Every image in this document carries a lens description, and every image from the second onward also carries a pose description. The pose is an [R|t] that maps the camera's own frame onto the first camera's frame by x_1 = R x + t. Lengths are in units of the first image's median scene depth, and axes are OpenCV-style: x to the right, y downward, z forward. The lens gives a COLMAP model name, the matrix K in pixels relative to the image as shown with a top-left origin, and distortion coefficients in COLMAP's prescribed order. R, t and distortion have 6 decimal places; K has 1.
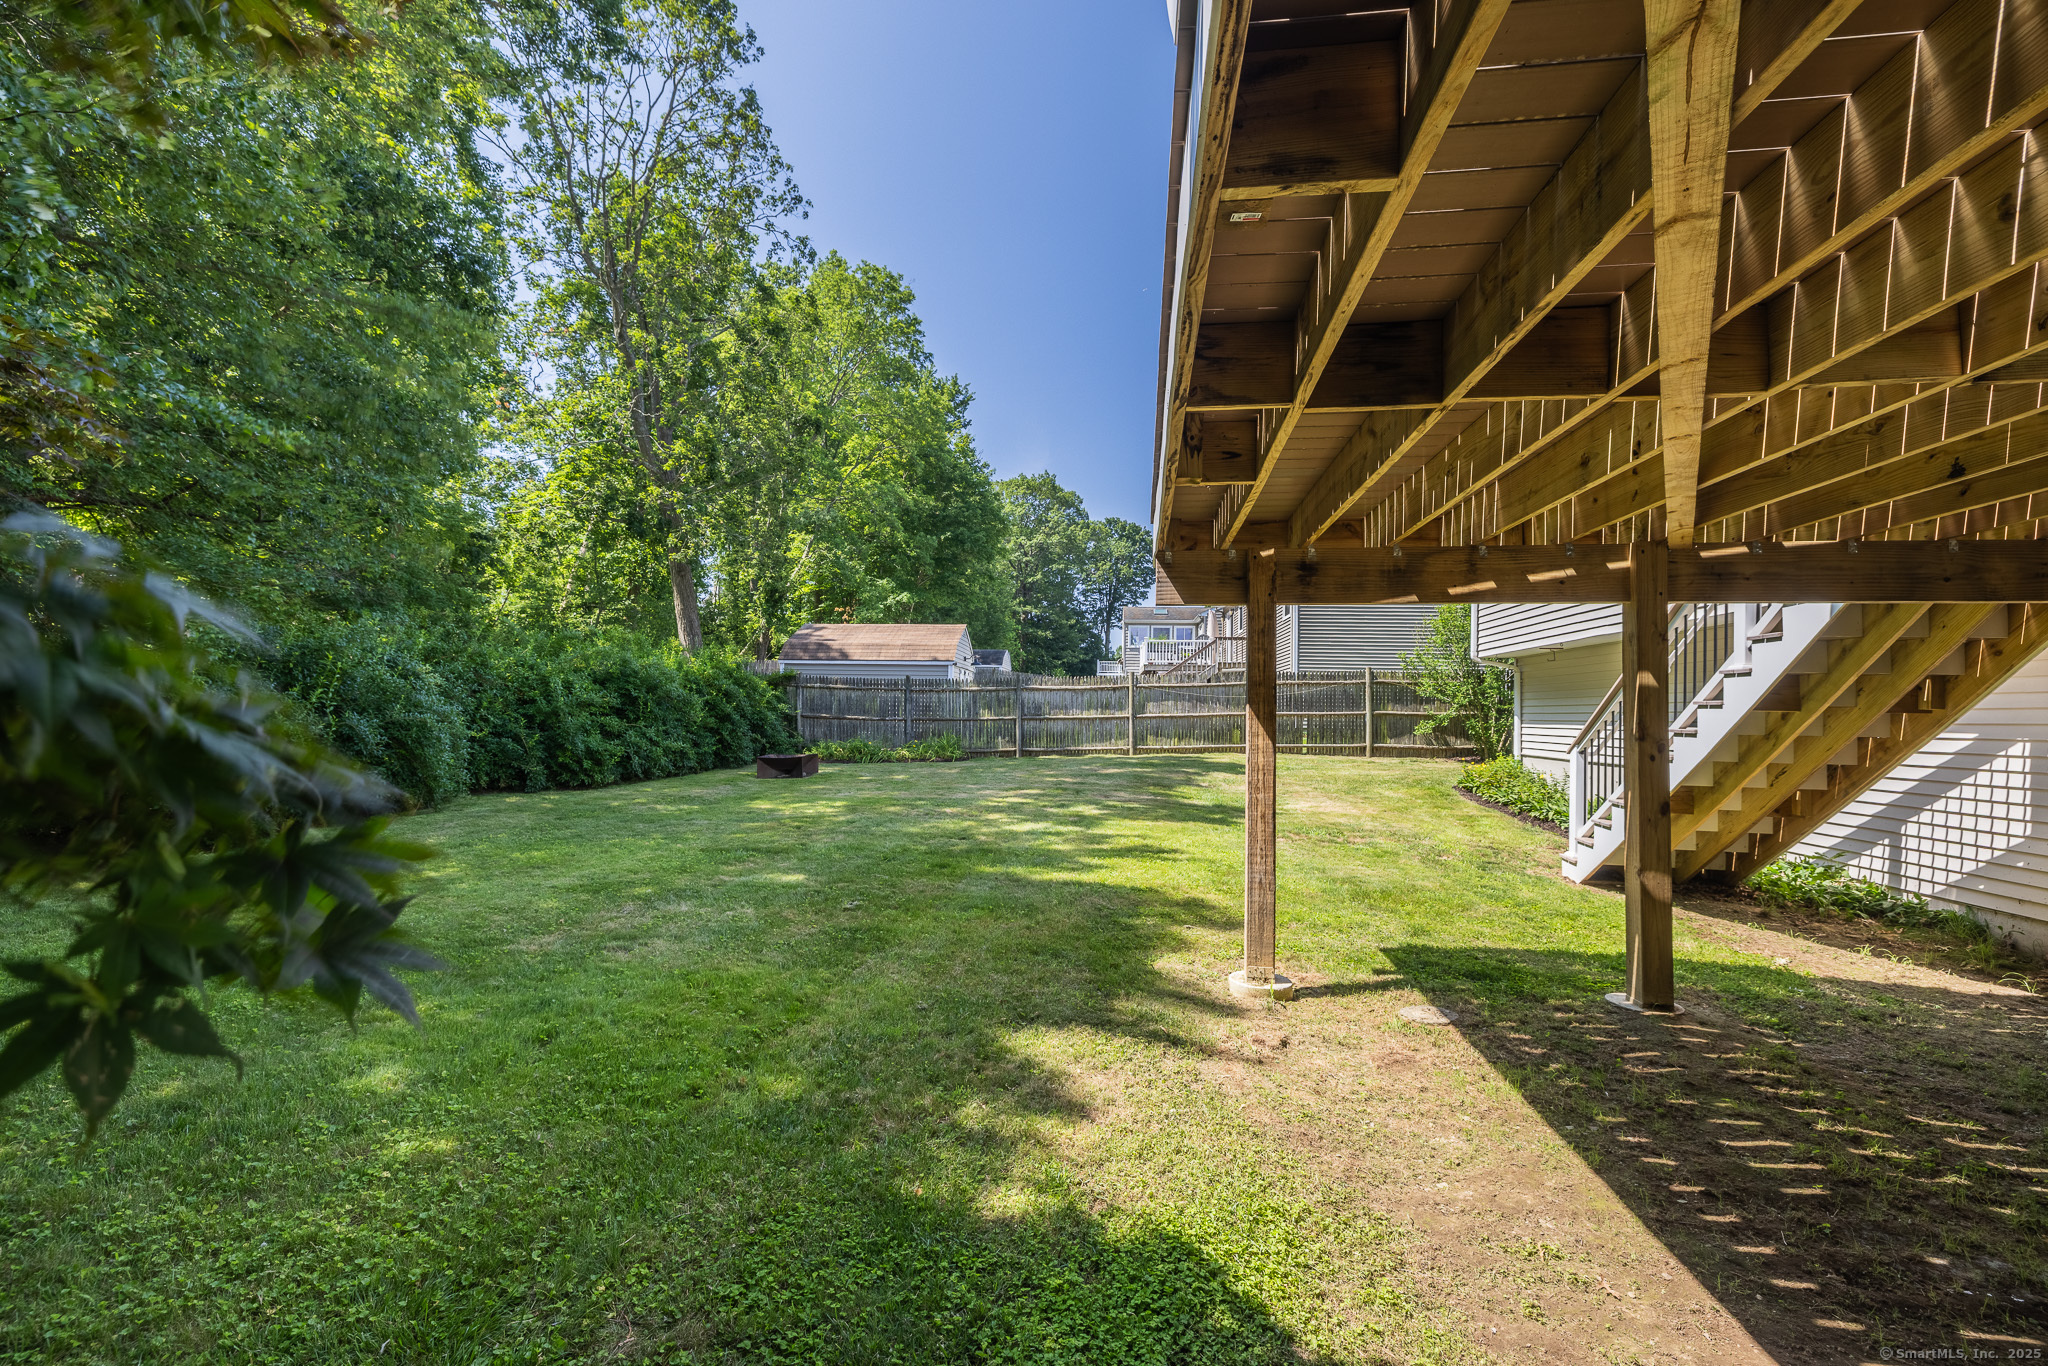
lens RADIAL K [[847.8, 0, 1000.0], [0, 847.8, 681.8], [0, 0, 1]] dist [-0.000182, 0.000189]
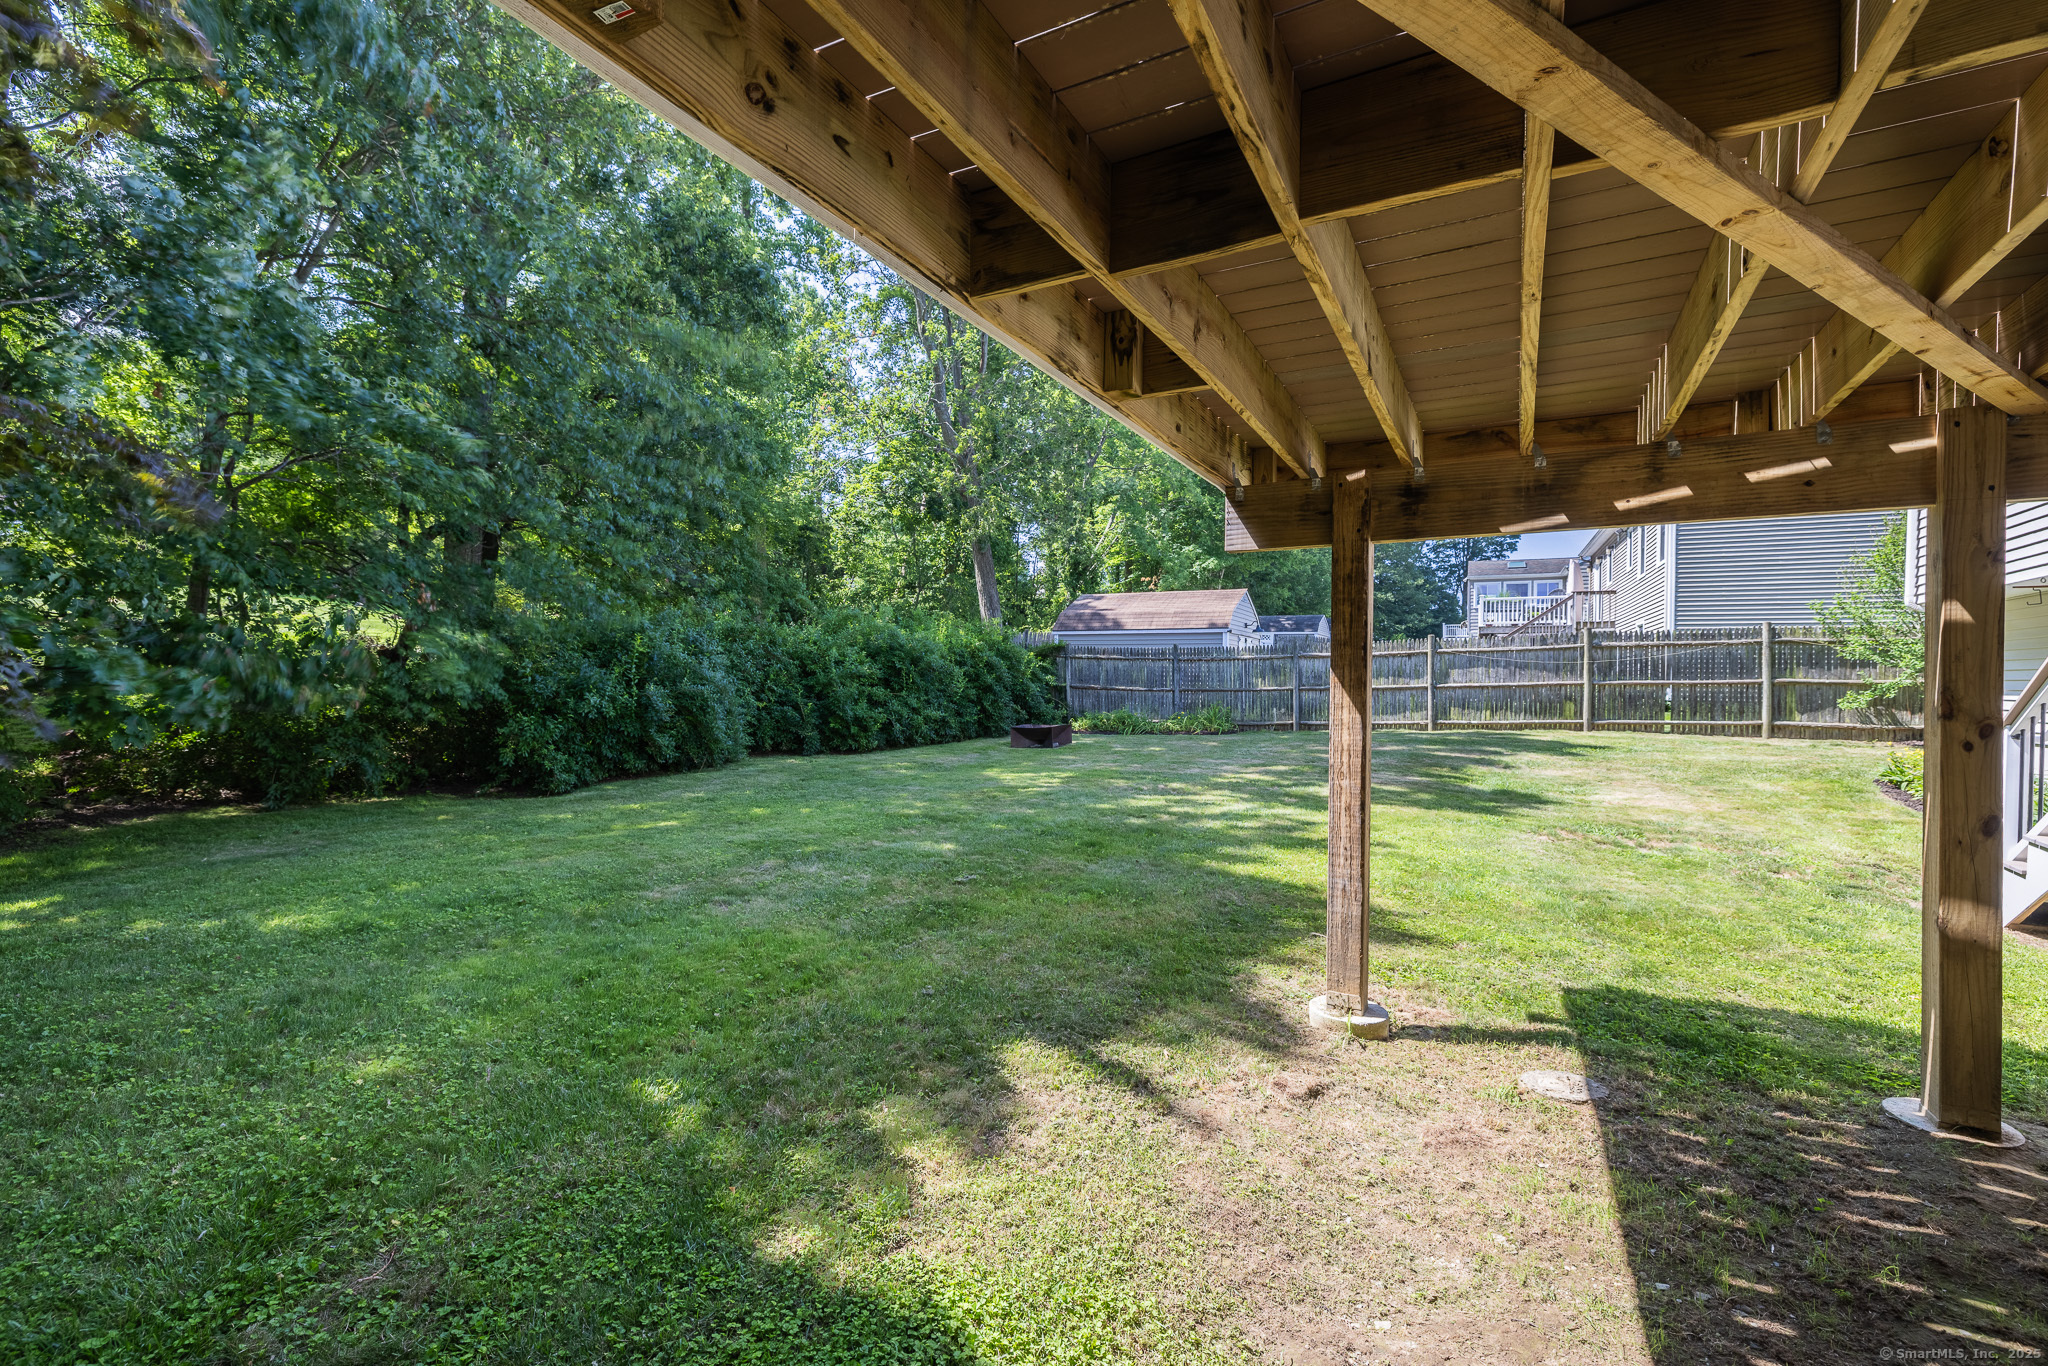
lens RADIAL K [[857.5, 0, 1027.0], [0, 857.5, 675.8], [0, 0, 1]] dist [0.000008, -0.000740]
pose [[0.938364, -0.006085, -0.345596, 0.095428], [0.015555, 0.999576, 0.024633, 0.002644], [0.345300, -0.028490, 0.938060, 0.042338]]
